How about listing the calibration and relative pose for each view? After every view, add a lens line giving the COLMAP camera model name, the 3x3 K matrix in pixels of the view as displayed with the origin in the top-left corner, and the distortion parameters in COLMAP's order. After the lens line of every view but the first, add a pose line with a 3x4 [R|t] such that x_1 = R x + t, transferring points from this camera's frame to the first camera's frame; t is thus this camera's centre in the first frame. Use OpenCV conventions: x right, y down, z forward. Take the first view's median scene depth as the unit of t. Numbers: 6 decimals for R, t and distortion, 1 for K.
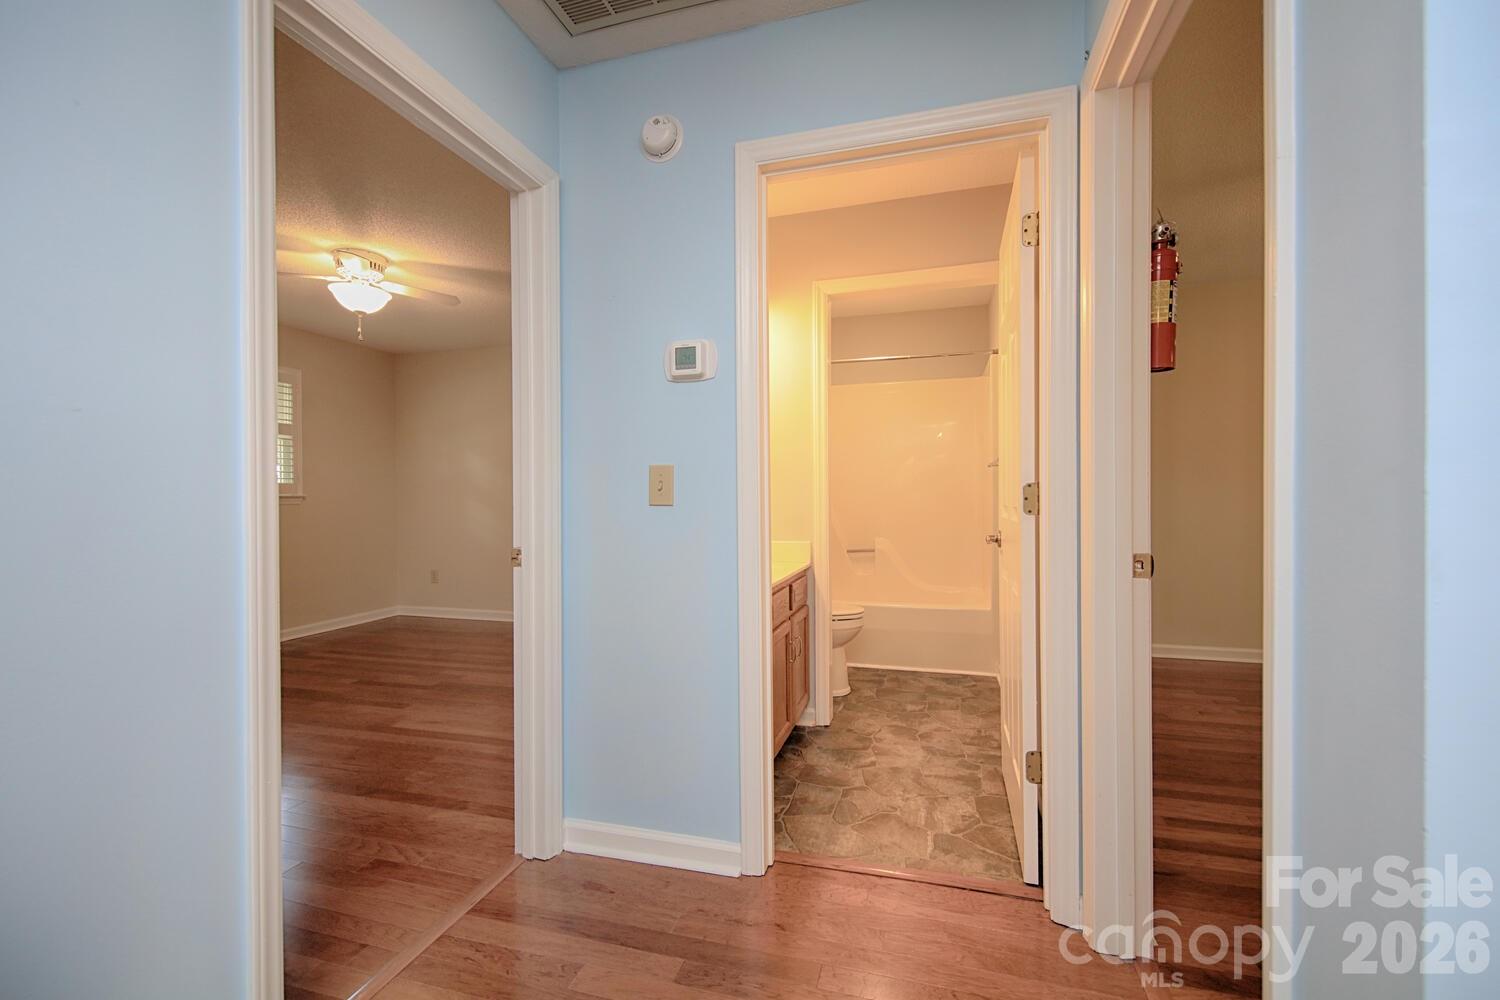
lens RADIAL K [[622.1, 0, 750.0], [0, 622.1, 500.0], [0, 0, 1]] dist [0.001426, -0.000077]
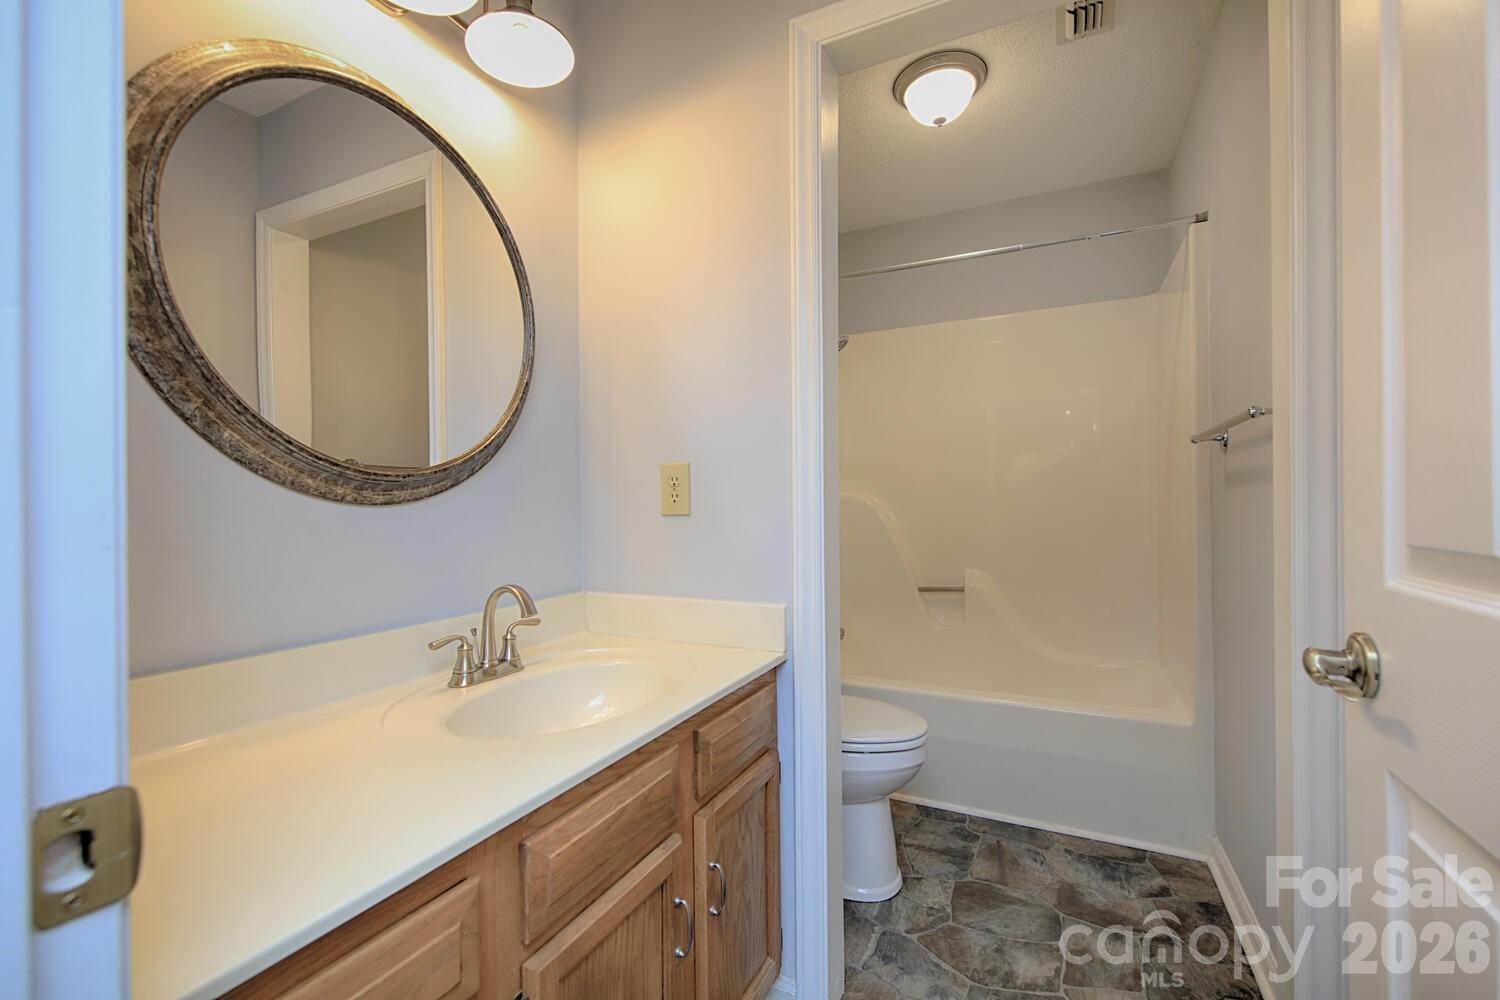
lens RADIAL K [[622.1, 0, 750.0], [0, 622.1, 500.0], [0, 0, 1]] dist [0.001426, -0.000077]
pose [[0.985715, -0.008007, -0.168234, 0.123494], [0.006412, 0.999929, -0.010020, -0.004675], [0.168302, 0.008798, 0.985696, 0.456096]]
